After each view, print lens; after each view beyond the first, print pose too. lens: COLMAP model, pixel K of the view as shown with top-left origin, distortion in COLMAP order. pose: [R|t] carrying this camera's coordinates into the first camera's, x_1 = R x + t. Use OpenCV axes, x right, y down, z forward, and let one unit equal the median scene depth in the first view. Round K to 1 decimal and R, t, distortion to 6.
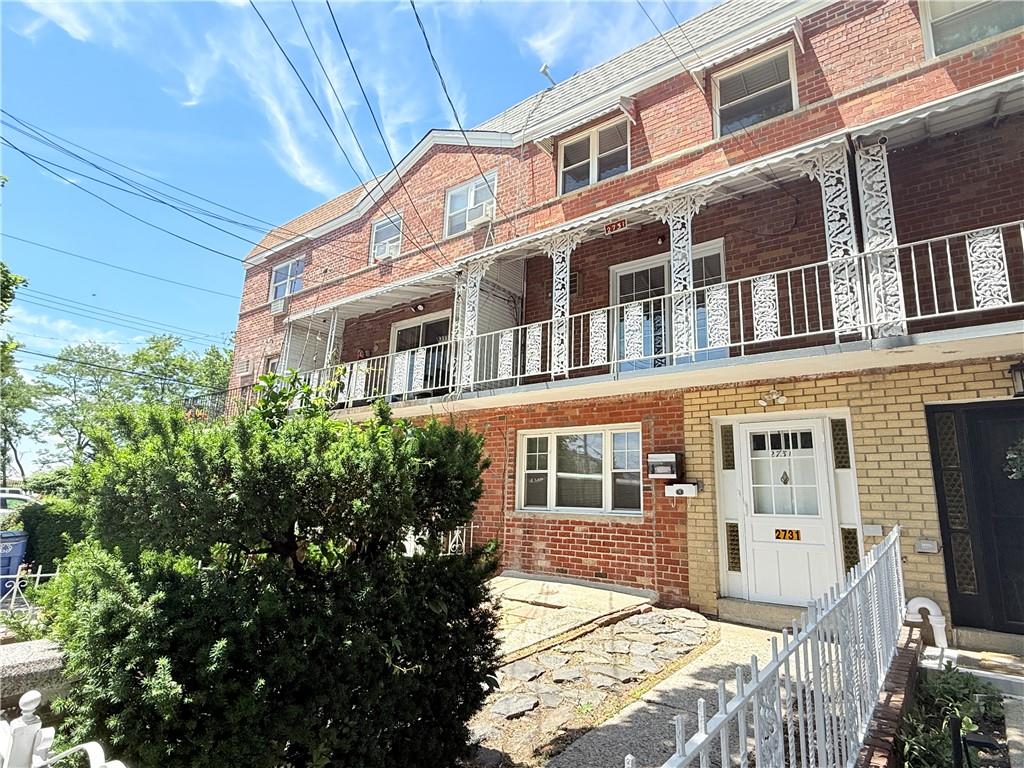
lens RADIAL K [[561.3, 0, 512.0], [0, 561.3, 384.0], [0, 0, 1]] dist [-0.000780, -0.001012]
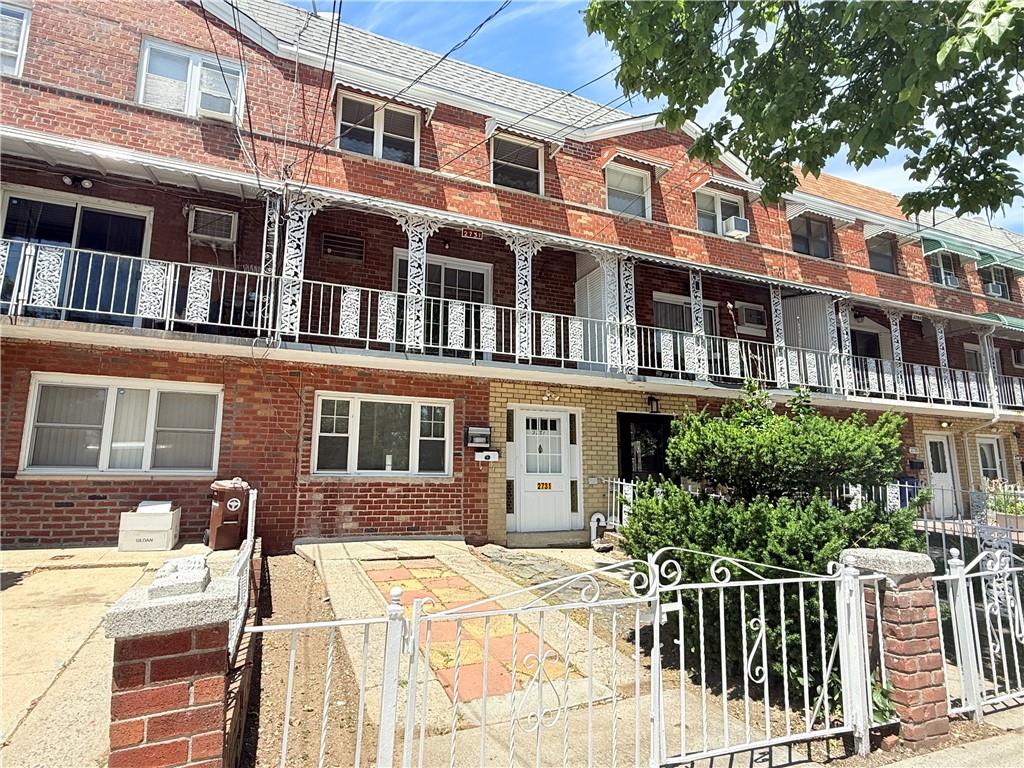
lens RADIAL K [[561.3, 0, 512.0], [0, 561.3, 384.0], [0, 0, 1]] dist [-0.000780, -0.001012]
pose [[0.483425, 0.121751, 0.866878, -0.760964], [-0.177142, 0.983399, -0.039331, 0.060796], [-0.857275, -0.134547, 0.496967, 0.301258]]
